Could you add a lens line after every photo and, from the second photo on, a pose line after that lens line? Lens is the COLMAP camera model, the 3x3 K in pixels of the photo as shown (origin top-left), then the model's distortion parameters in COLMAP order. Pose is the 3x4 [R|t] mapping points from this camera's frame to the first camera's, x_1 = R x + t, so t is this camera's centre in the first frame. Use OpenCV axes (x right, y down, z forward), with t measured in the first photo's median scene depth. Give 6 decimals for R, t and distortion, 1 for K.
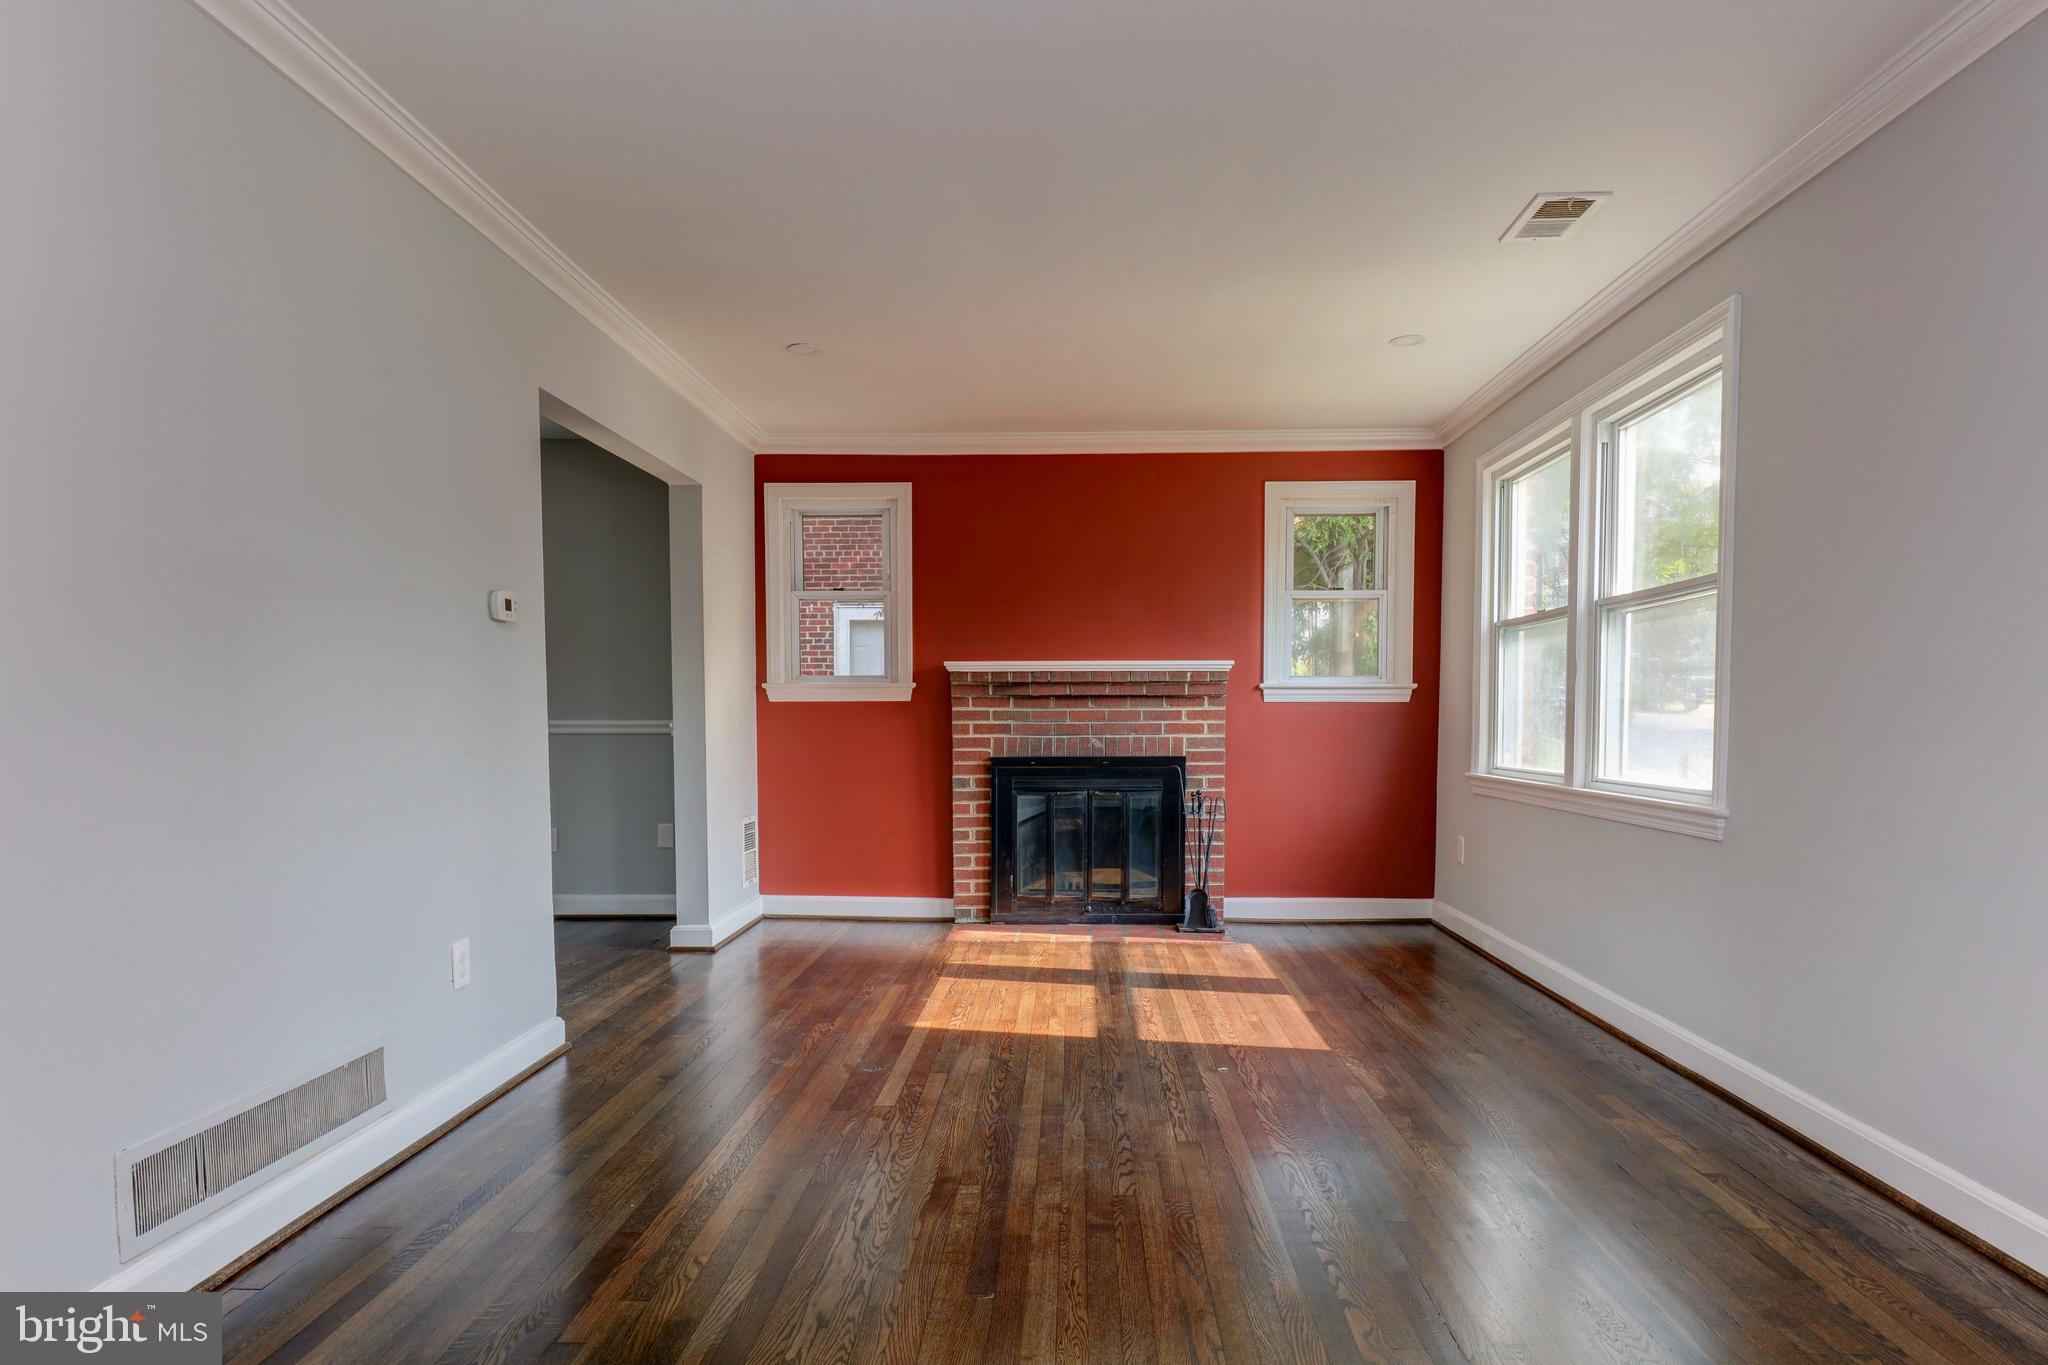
lens RADIAL K [[1164.3, 0, 1022.3], [0, 1164.3, 763.5], [0, 0, 1]] dist [0.000168, -0.000883]
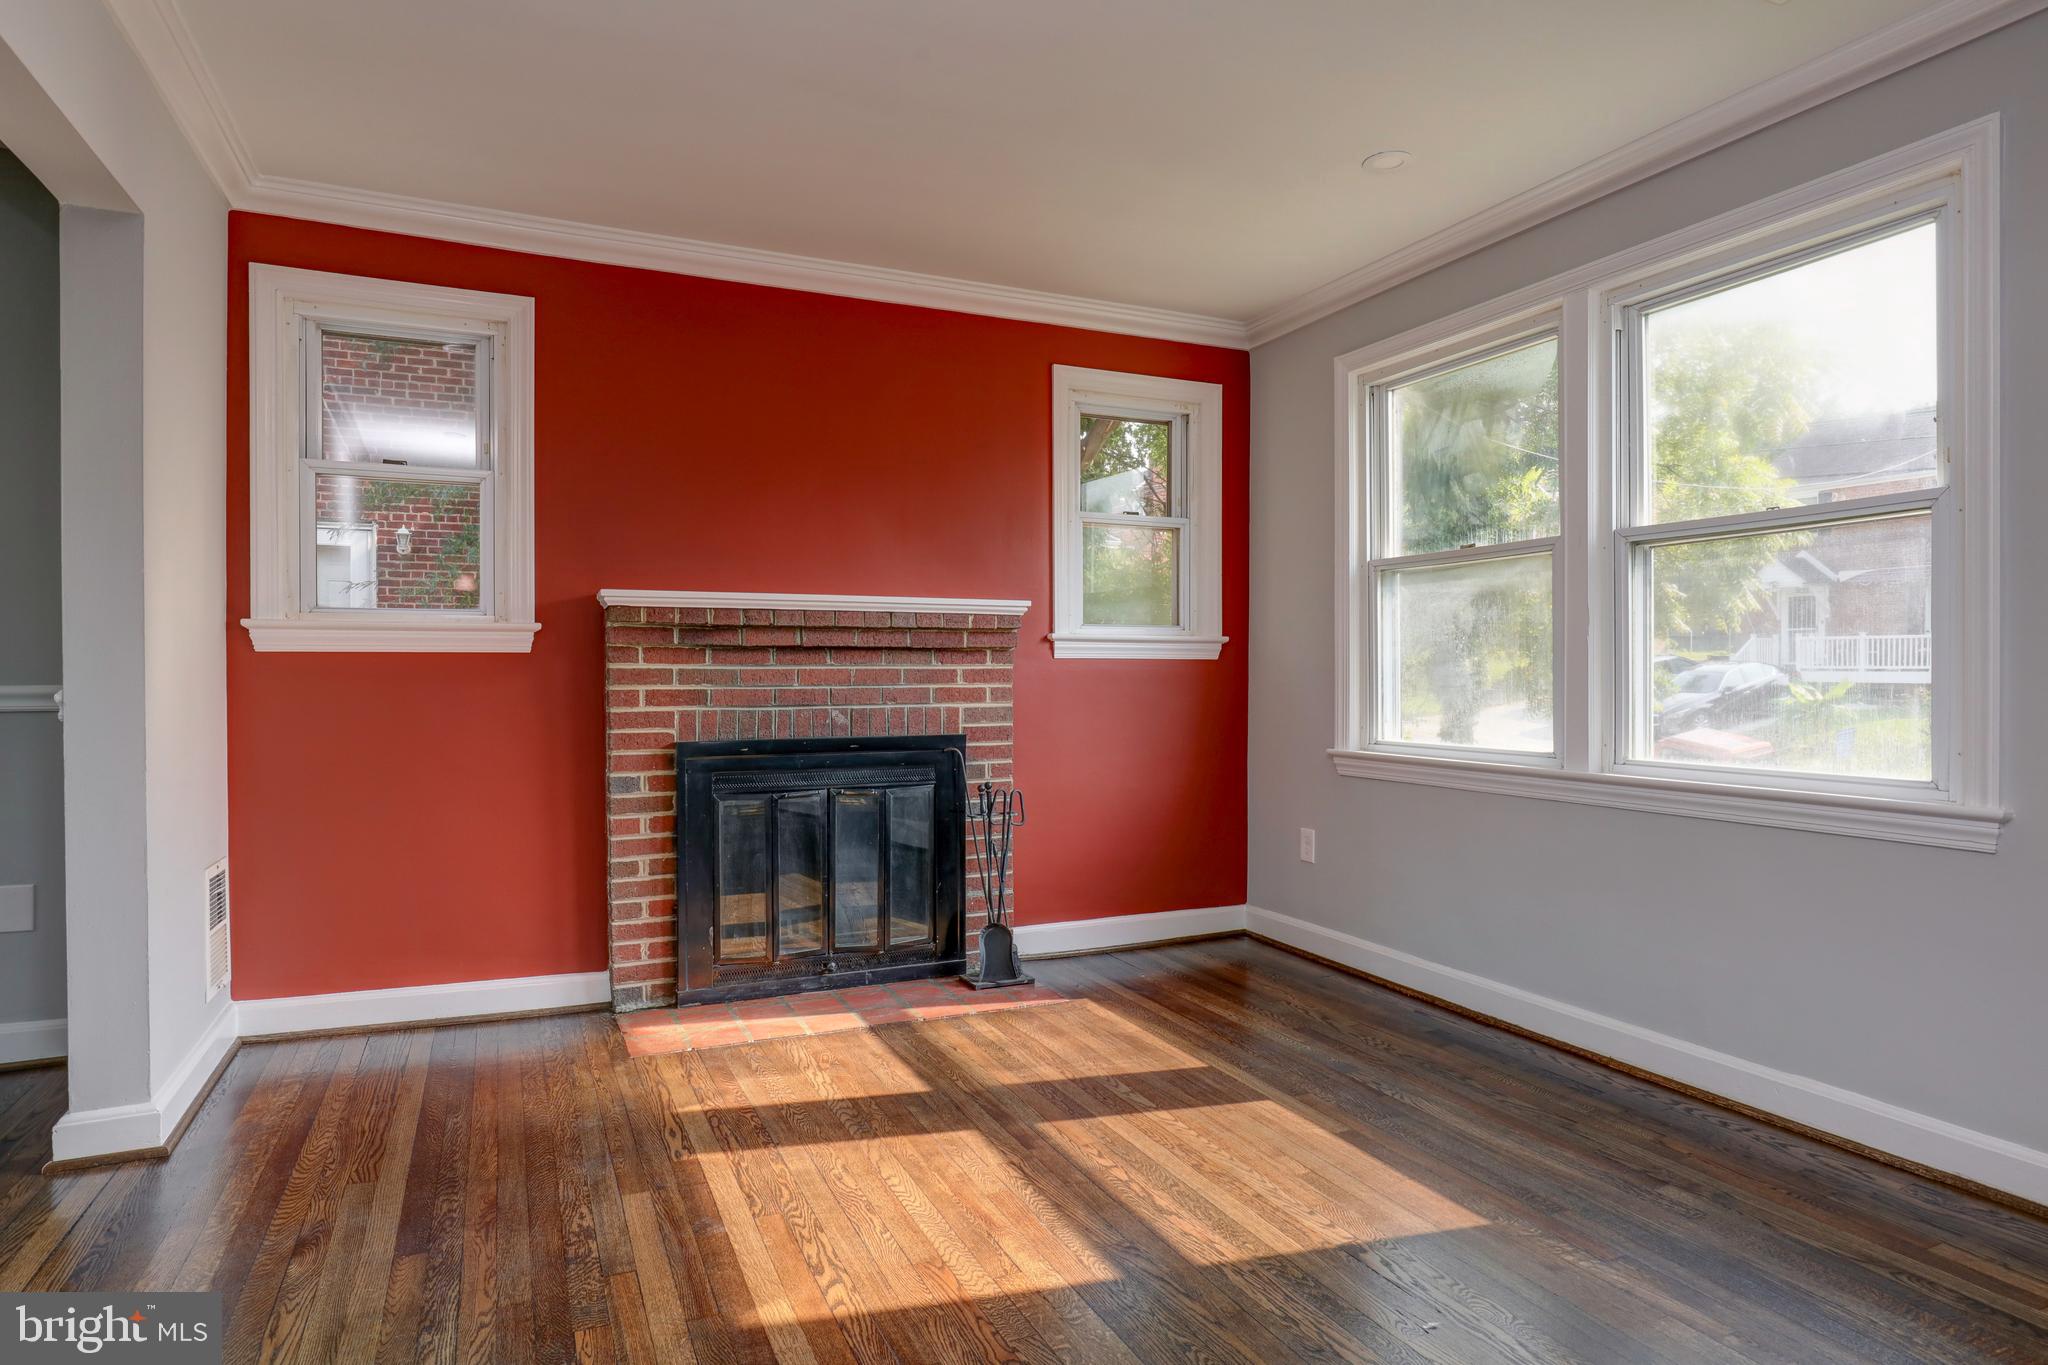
lens RADIAL K [[1153.9, 0, 1026.1], [0, 1153.9, 679.6], [0, 0, 1]] dist [-0.013864, -0.000329]
pose [[0.888665, -0.001531, 0.458554, -0.146659], [0.017888, 0.999349, -0.031329, -0.016656], [-0.458208, 0.036044, 0.888114, 0.358644]]
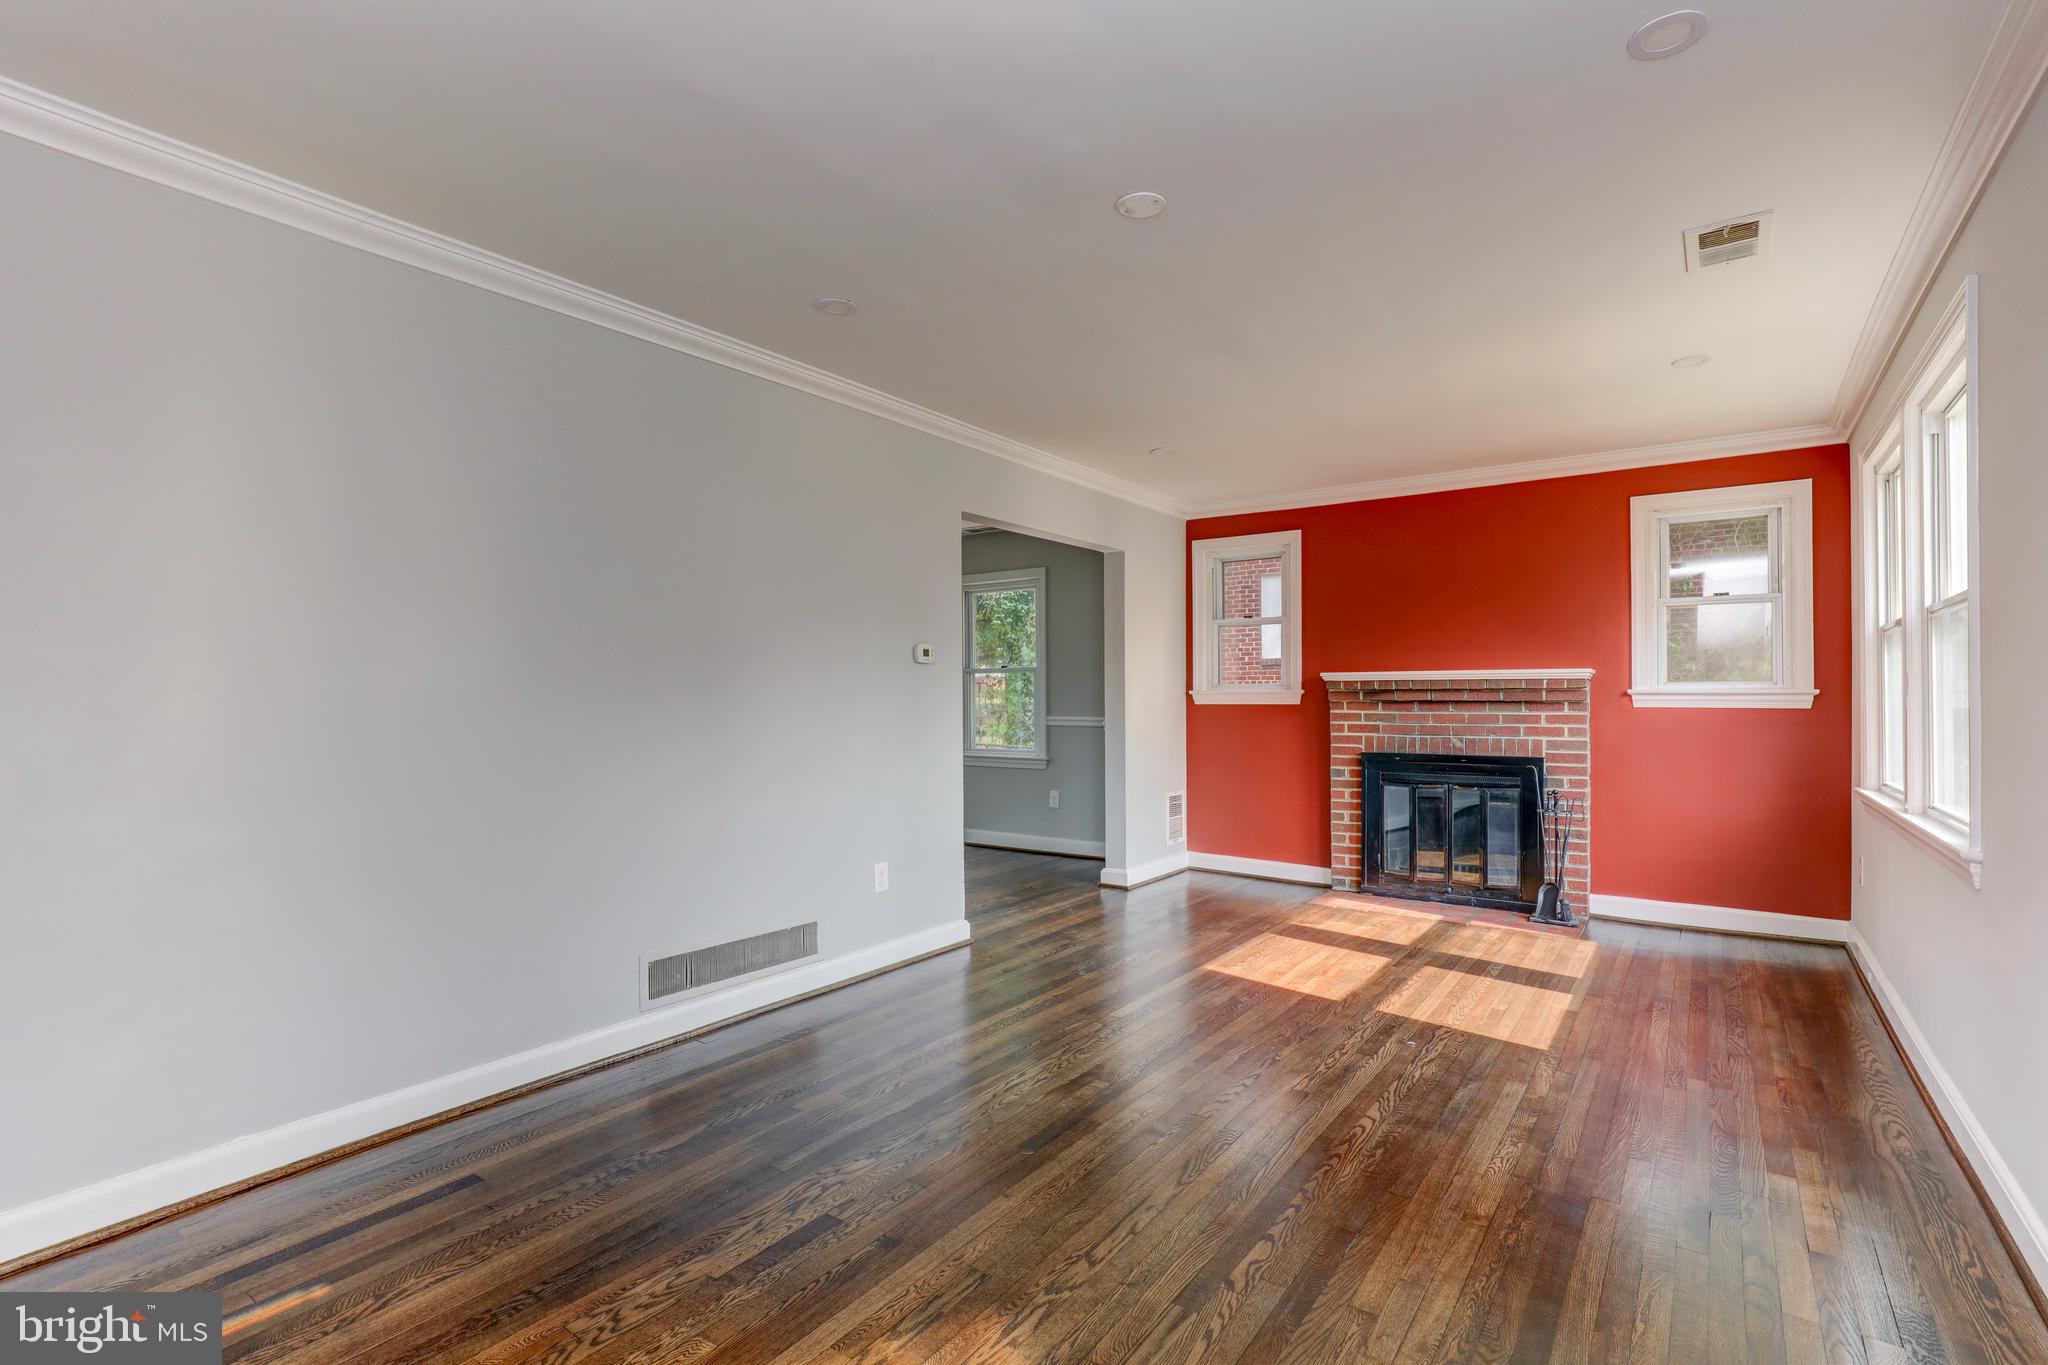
lens RADIAL K [[940.1, 0, 1024.0], [0, 940.1, 682.5], [0, 0, 1]] dist [-0.003782, -0.000305]
pose [[0.831997, -0.008243, -0.554718, 0.221629], [-0.023901, 0.998429, -0.050685, -0.019869], [0.554265, 0.055428, 0.830493, 0.006992]]
